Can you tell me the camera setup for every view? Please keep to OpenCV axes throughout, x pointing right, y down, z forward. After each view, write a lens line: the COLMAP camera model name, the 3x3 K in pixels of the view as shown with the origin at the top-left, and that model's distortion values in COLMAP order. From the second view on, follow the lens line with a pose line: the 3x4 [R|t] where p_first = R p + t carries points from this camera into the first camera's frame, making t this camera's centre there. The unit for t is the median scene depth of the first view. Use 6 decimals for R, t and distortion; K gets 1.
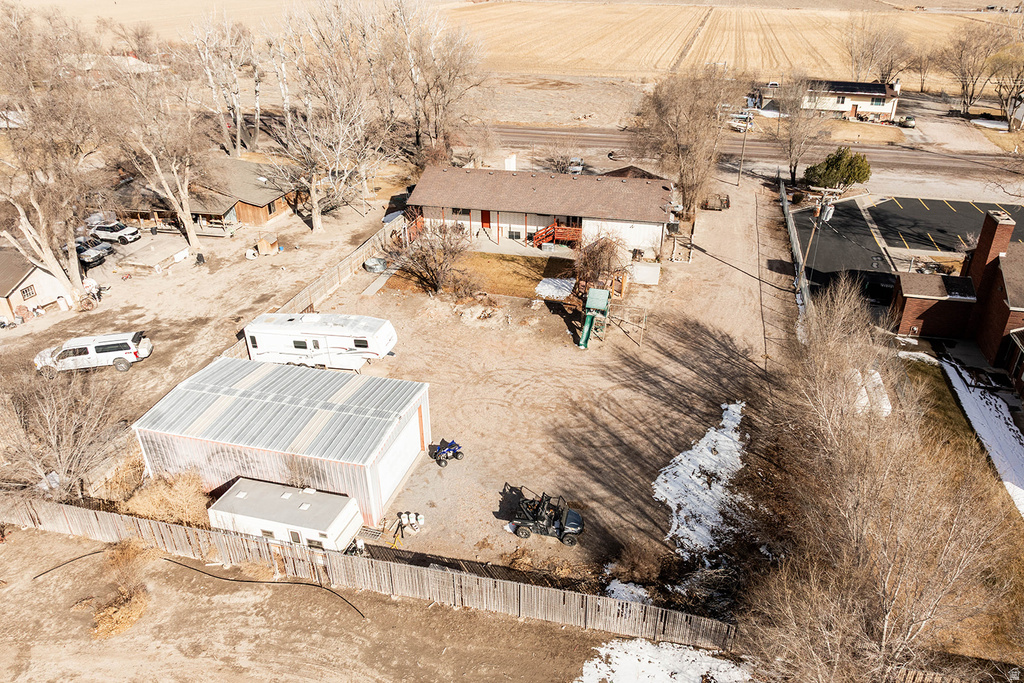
lens RADIAL K [[735.5, 0, 543.6], [0, 735.5, 362.9], [0, 0, 1]] dist [-0.037271, -0.004380]
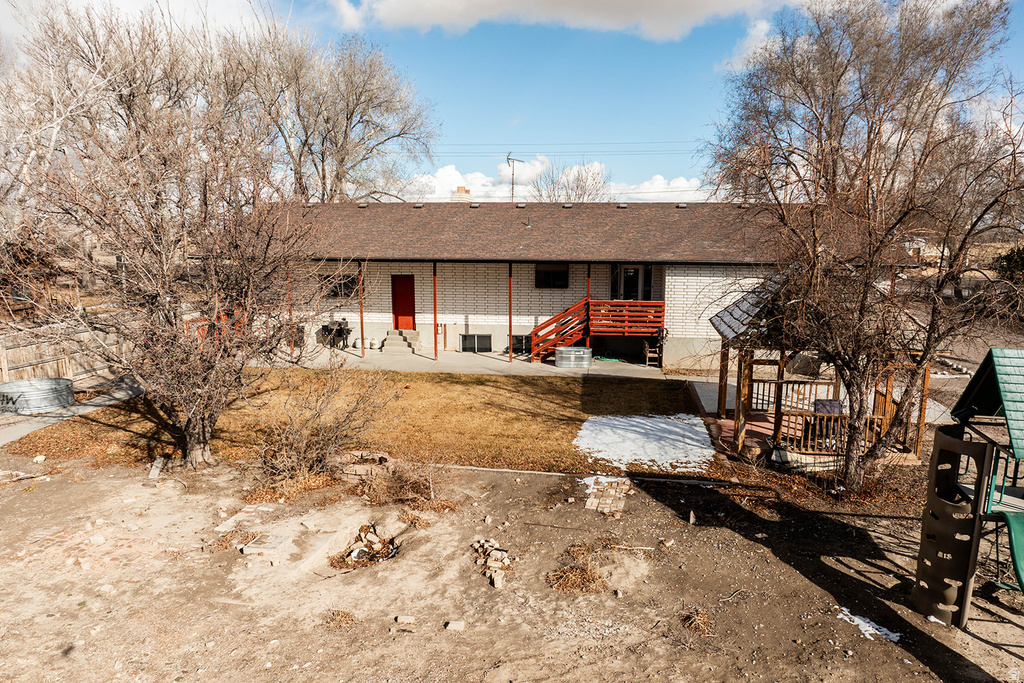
lens RADIAL K [[735.5, 0, 538.5], [0, 735.5, 389.7], [0, 0, 1]] dist [-0.037271, -0.004380]
pose [[0.996740, -0.022361, 0.077514, -0.049926], [0.043183, 0.959465, -0.278498, -0.050110], [-0.068145, 0.280938, 0.957304, 0.821240]]
